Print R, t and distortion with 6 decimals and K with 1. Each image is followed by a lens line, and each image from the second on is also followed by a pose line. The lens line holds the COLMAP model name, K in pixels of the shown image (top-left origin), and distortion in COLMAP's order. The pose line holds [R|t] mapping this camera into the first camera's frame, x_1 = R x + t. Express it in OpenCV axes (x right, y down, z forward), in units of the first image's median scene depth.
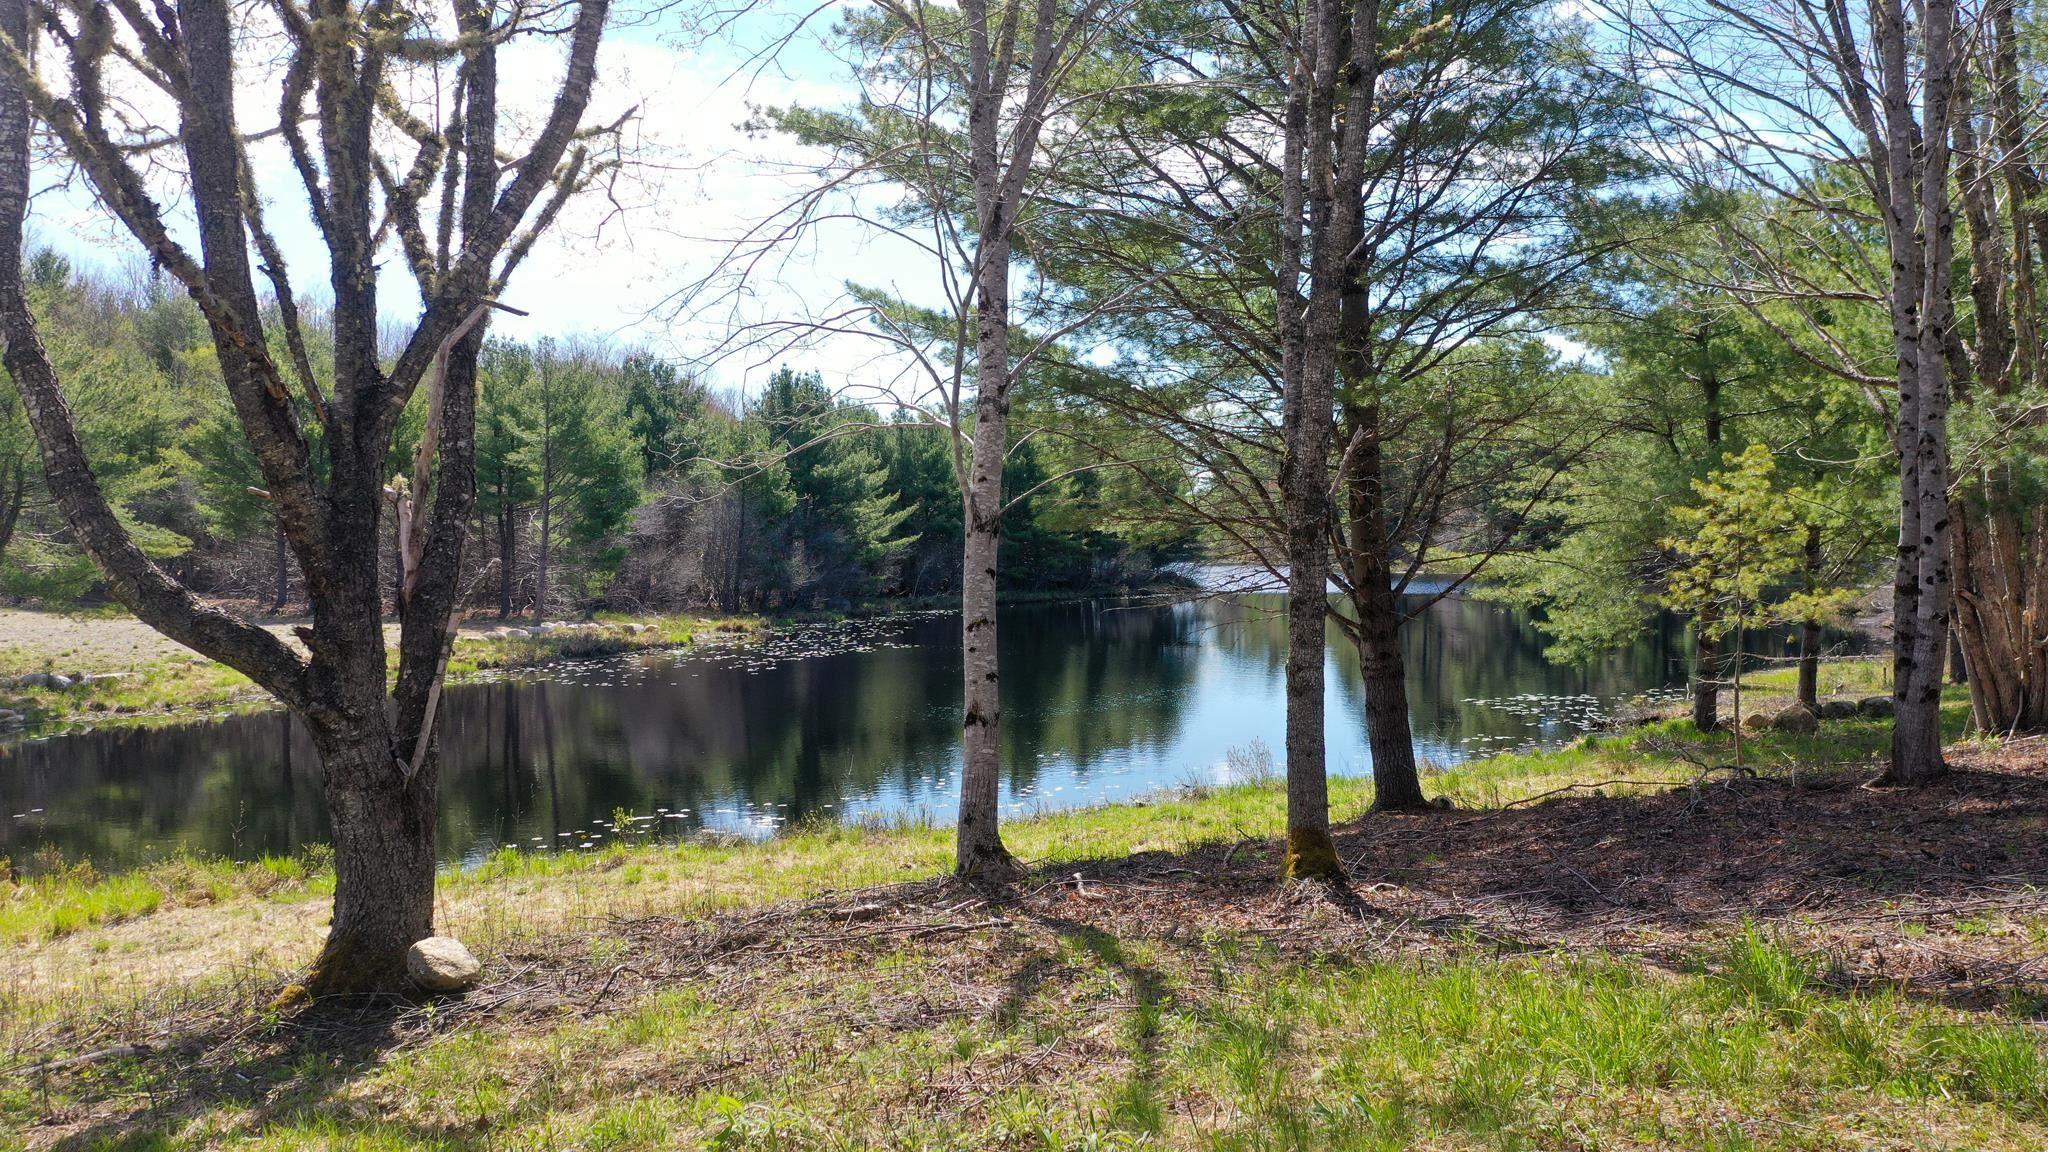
lens RADIAL K [[1735.7, 0, 1024.0], [0, 1735.7, 576.0], [0, 0, 1]] dist [-0.010829, -0.011502]
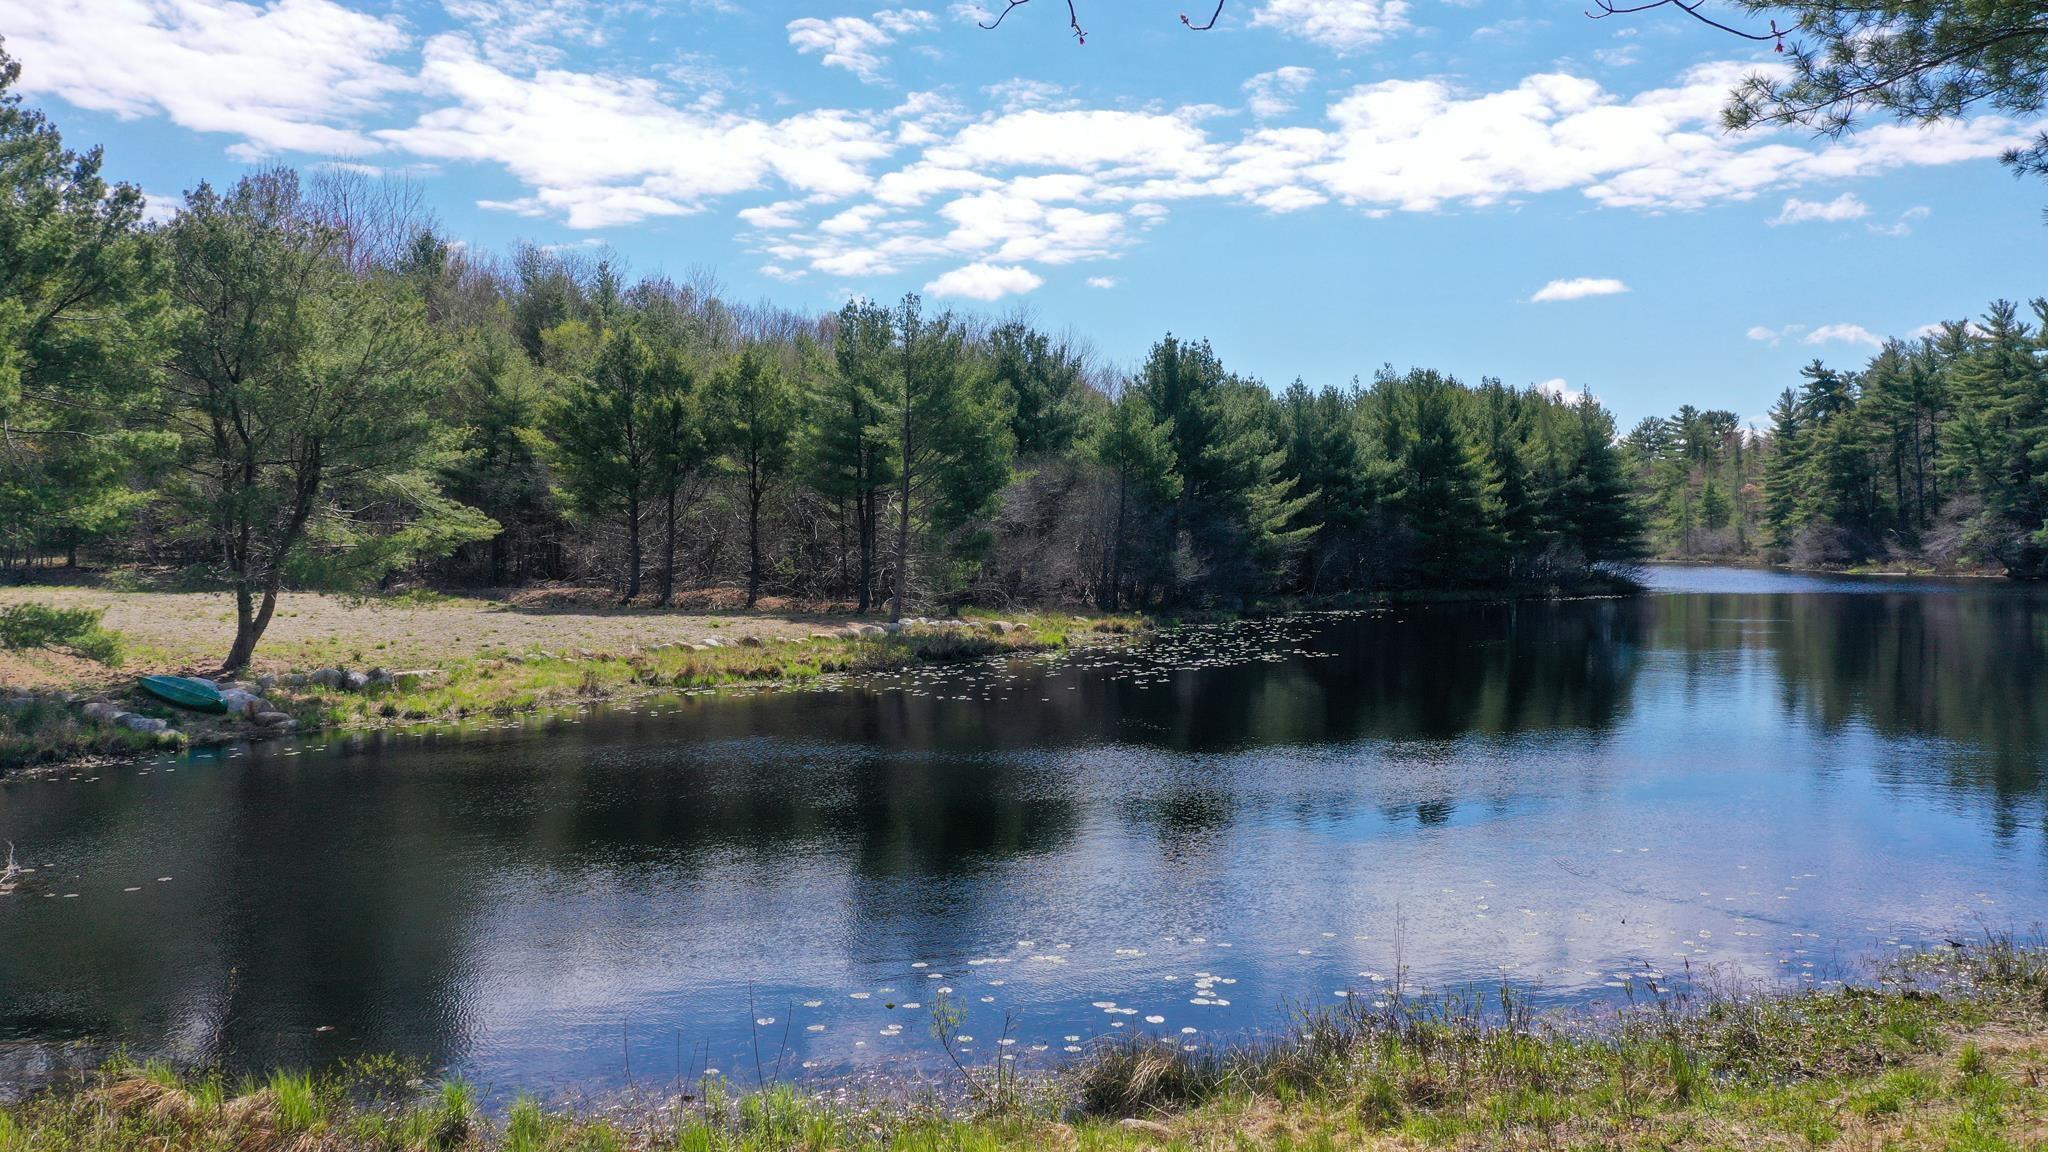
lens RADIAL K [[1735.7, 0, 1024.0], [0, 1735.7, 576.0], [0, 0, 1]] dist [-0.010829, -0.011502]
pose [[0.977699, 0.011287, -0.209706, -0.027215], [-0.010976, 0.999936, 0.002650, 0.001825], [0.209723, -0.000289, 0.977761, 0.131049]]
